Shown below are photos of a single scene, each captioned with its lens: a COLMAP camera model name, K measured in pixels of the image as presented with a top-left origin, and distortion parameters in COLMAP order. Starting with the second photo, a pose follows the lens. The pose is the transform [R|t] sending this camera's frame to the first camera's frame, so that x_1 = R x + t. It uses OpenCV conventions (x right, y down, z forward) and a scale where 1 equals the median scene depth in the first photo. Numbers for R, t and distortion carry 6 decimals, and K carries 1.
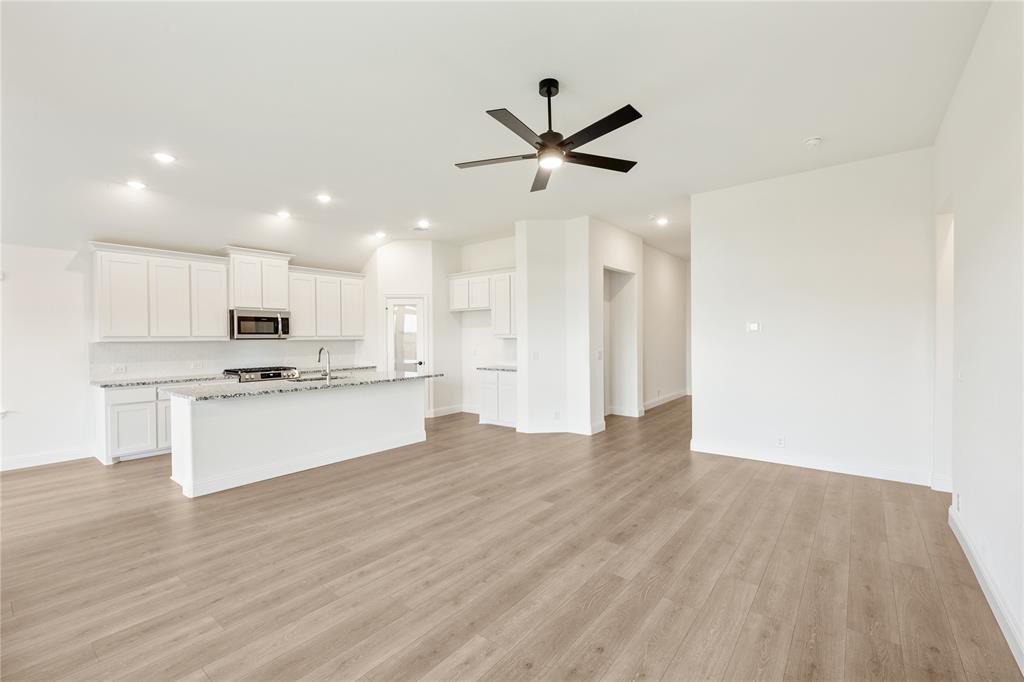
lens RADIAL K [[434.5, 0, 512.1], [0, 434.5, 340.7], [0, 0, 1]] dist [0.000254, 0.000035]
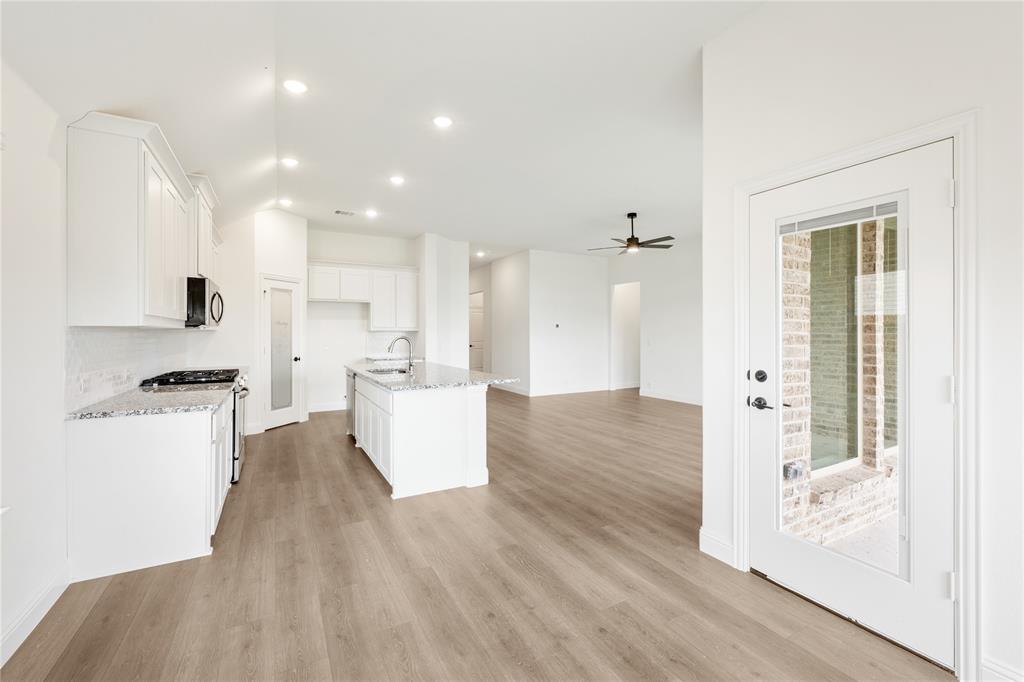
lens RADIAL K [[416.0, 0, 525.9], [0, 416.0, 329.4], [0, 0, 1]] dist [-0.004028, 0.000881]
pose [[0.370749, 0.017333, 0.928571, -1.177889], [0.006917, 0.999747, -0.021423, 0.020233], [-0.928707, 0.014365, 0.370536, 0.411459]]
